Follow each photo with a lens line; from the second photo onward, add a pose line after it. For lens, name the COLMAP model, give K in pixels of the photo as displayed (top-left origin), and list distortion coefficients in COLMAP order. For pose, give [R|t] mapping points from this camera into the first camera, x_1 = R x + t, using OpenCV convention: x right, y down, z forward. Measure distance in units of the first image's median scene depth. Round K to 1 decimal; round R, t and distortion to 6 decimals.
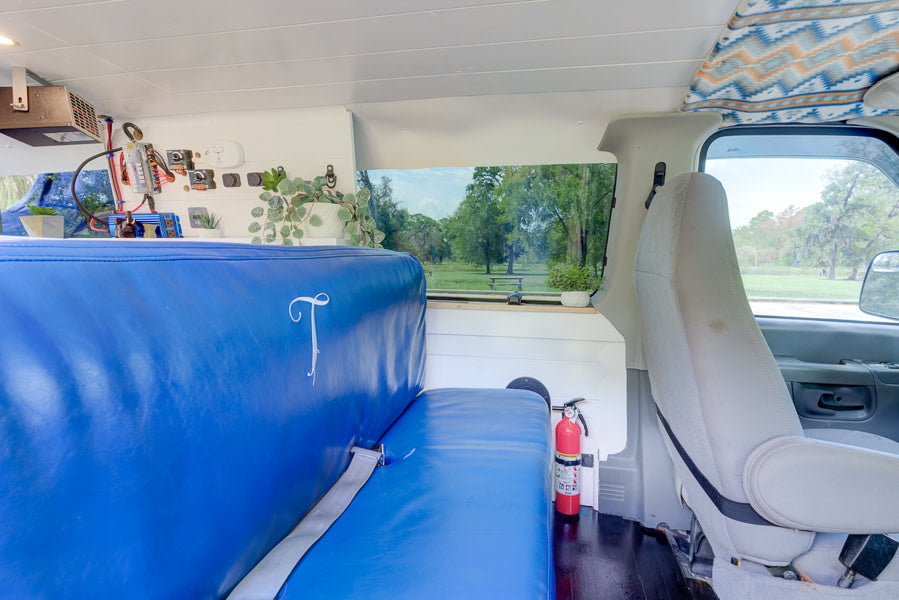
lens RADIAL K [[385.6, 0, 449.5], [0, 385.6, 300.0], [0, 0, 1]] dist [0.000350, 0.000162]
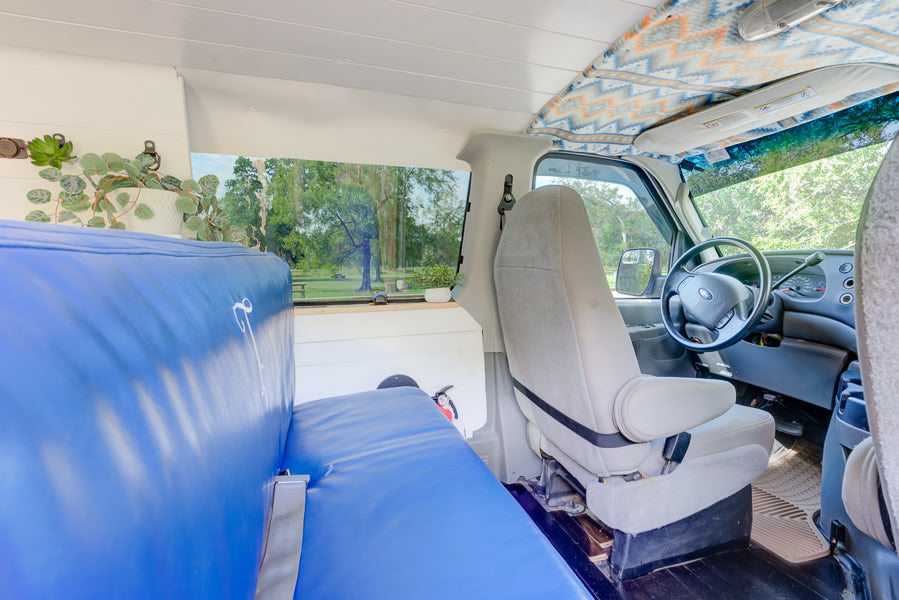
lens RADIAL K [[388.3, 0, 448.7], [0, 388.3, 307.3], [0, 0, 1]] dist [-0.000165, -0.000669]
pose [[0.881236, -0.072819, 0.467034, -0.189414], [0.068186, 0.997312, 0.026841, 0.004755], [-0.467733, 0.008192, 0.883832, 0.034520]]
